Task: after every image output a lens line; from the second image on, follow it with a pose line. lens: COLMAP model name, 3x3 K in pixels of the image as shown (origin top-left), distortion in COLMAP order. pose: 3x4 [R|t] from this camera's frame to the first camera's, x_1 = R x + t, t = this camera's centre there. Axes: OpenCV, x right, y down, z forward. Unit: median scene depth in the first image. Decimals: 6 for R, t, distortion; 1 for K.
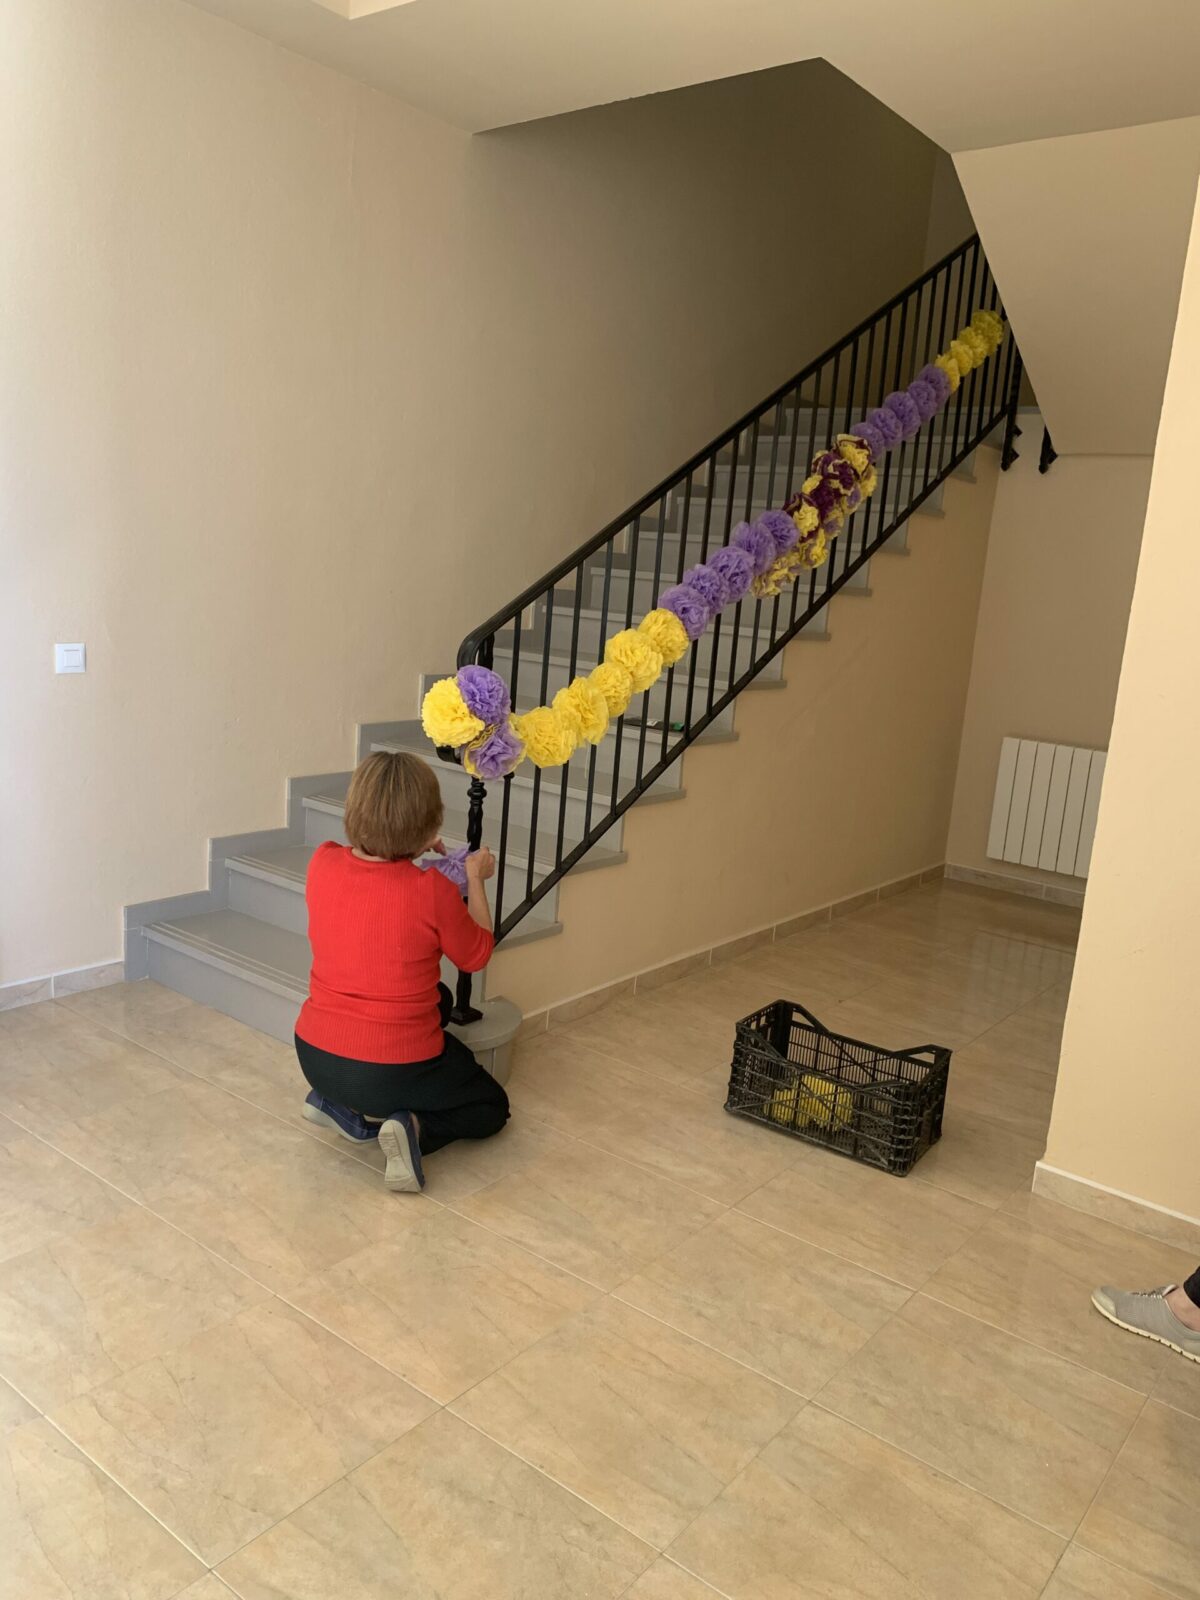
lens RADIAL K [[1222.8, 0, 607.7], [0, 1222.8, 781.6], [0, 0, 1]] dist [0.036229, -0.047591]
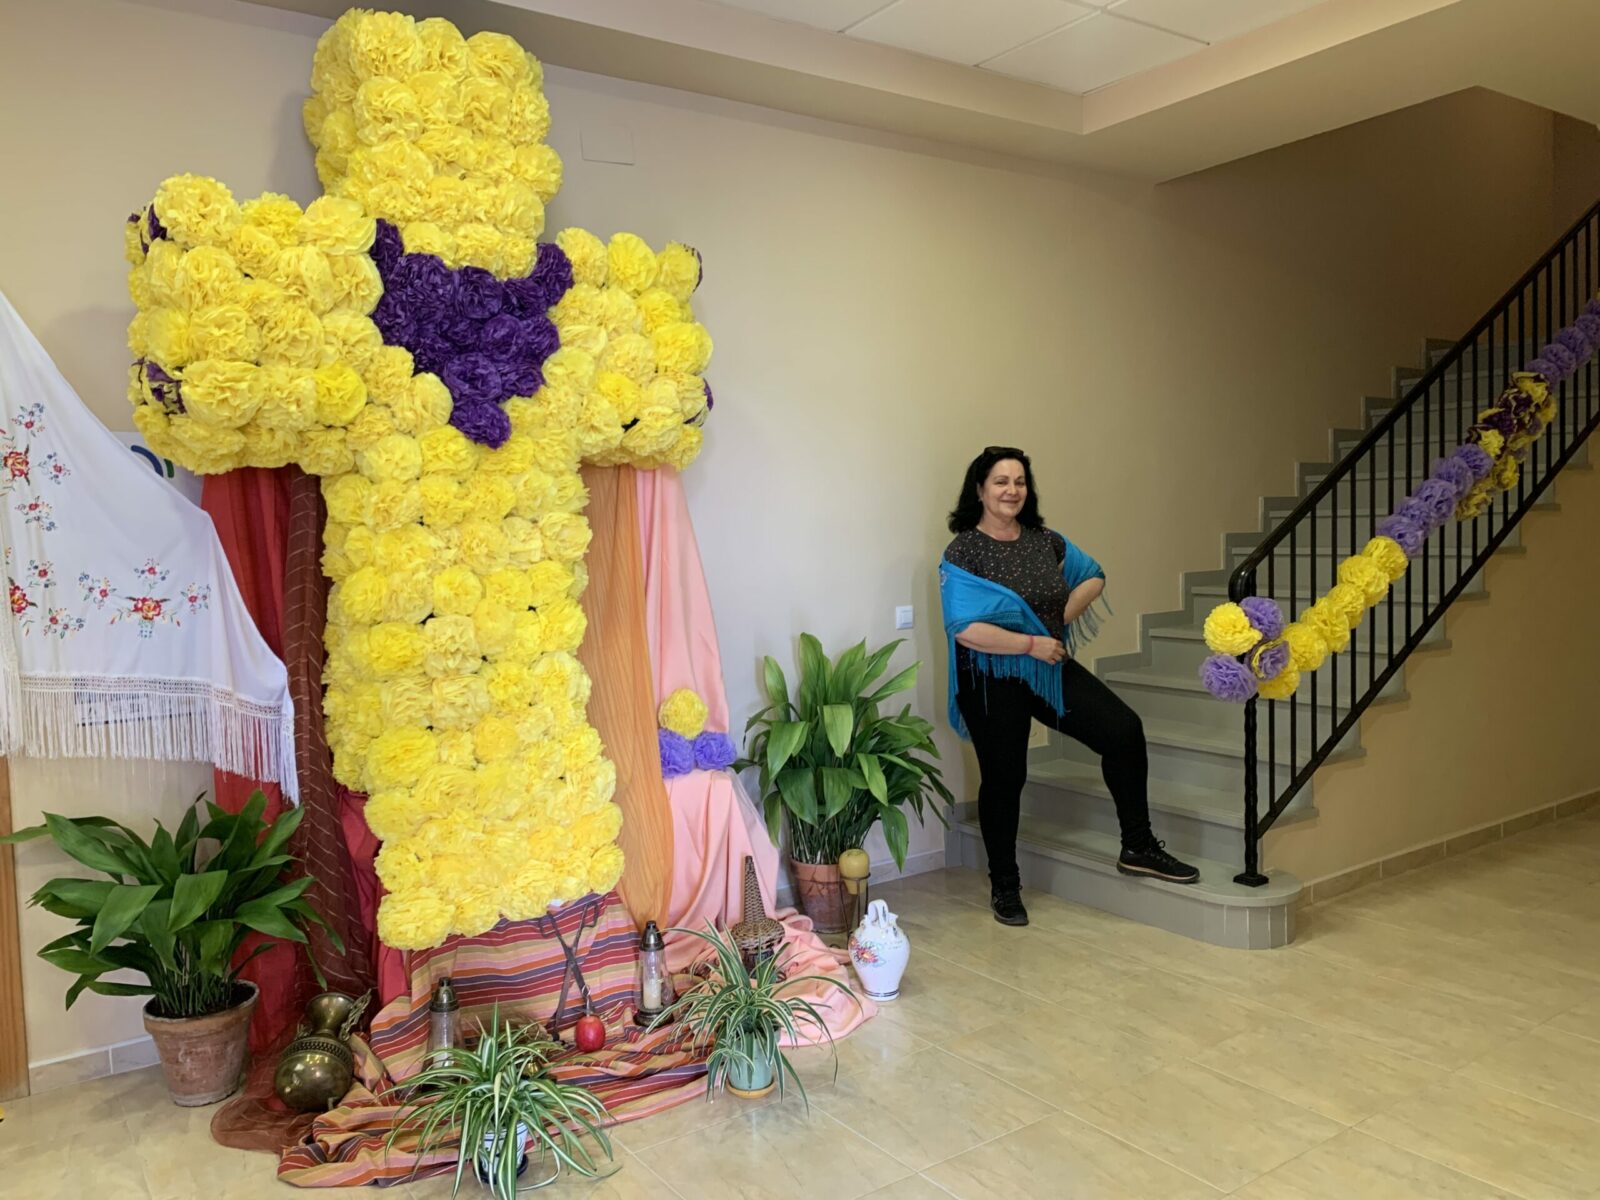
lens RADIAL K [[1222.8, 0, 784.8], [0, 1222.8, 579.1], [0, 0, 1]] dist [0.036229, -0.047591]
pose [[0.948941, -0.090863, -0.302085, -0.141049], [0.047199, 0.987736, -0.148830, 0.048315], [0.311903, 0.126973, 0.941591, -0.288837]]
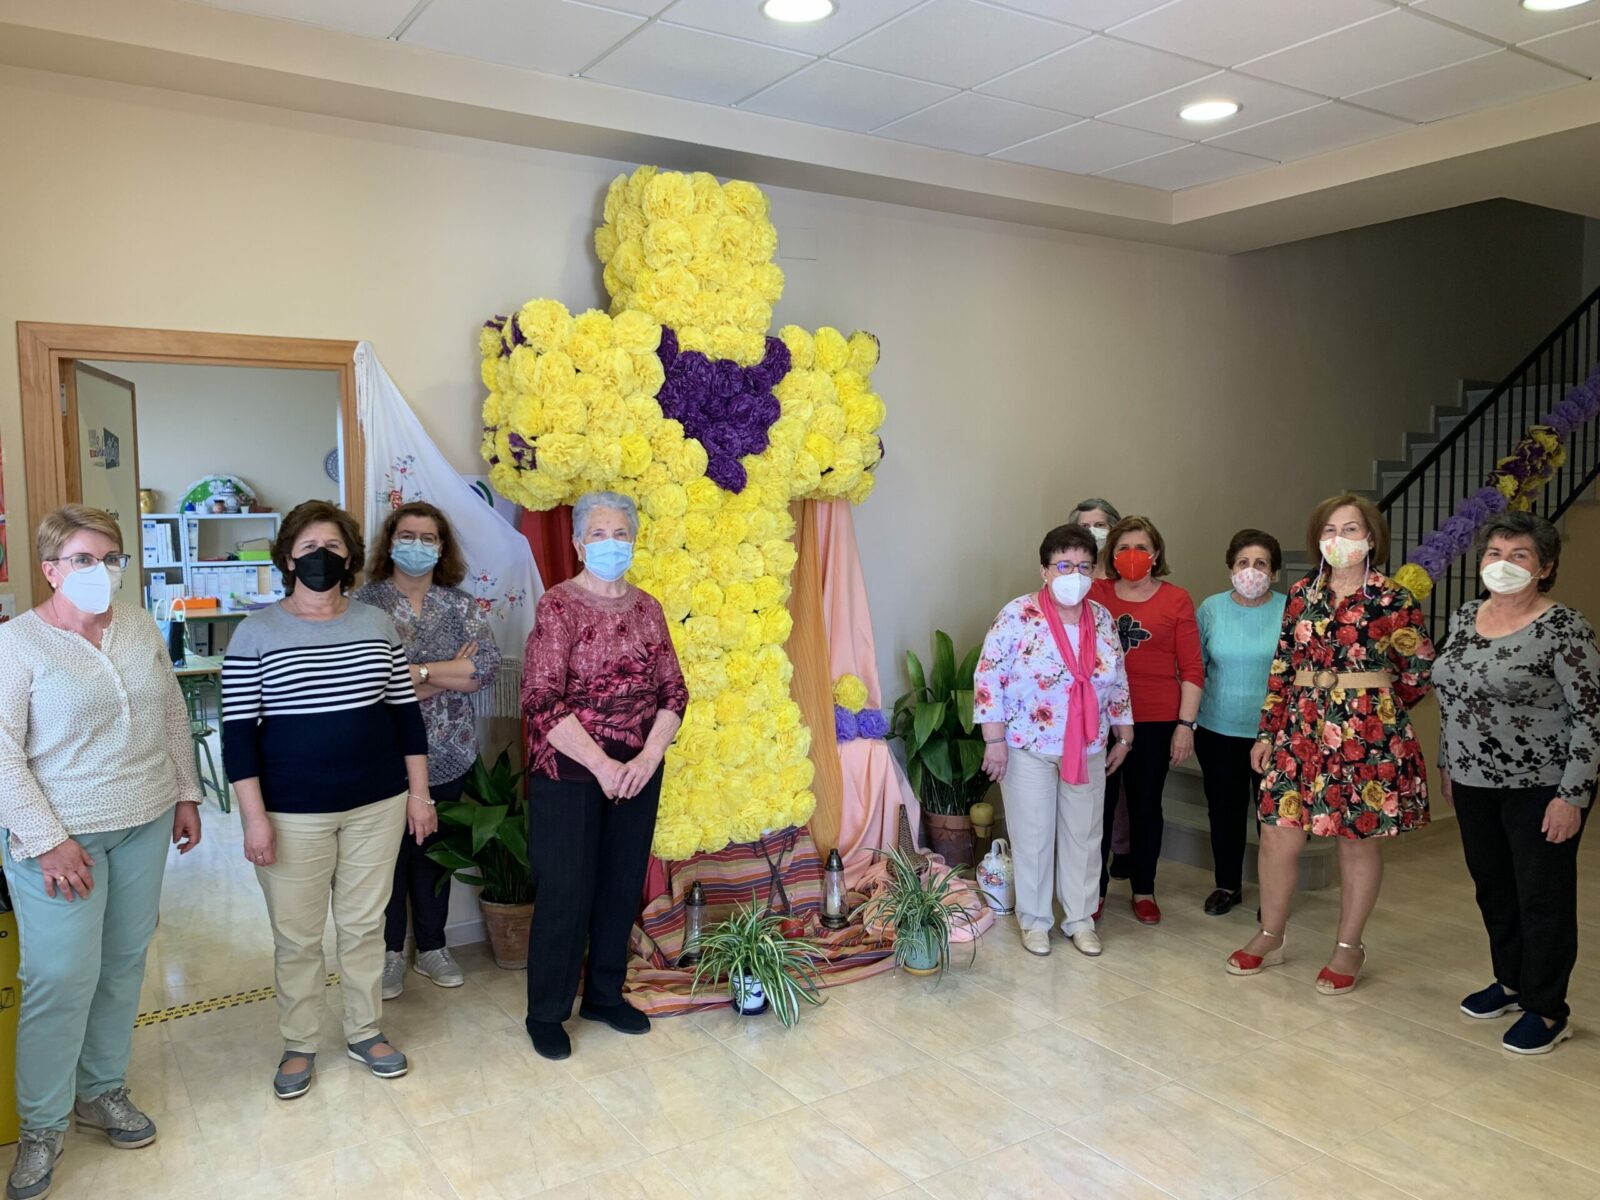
lens RADIAL K [[1222.8, 0, 775.8], [0, 1222.8, 578.9], [0, 0, 1]] dist [0.036229, -0.047591]
pose [[0.939423, -0.064291, -0.336678, -0.164466], [0.019389, 0.990646, -0.135071, 0.056907], [0.342213, 0.120361, 0.931882, -0.589098]]
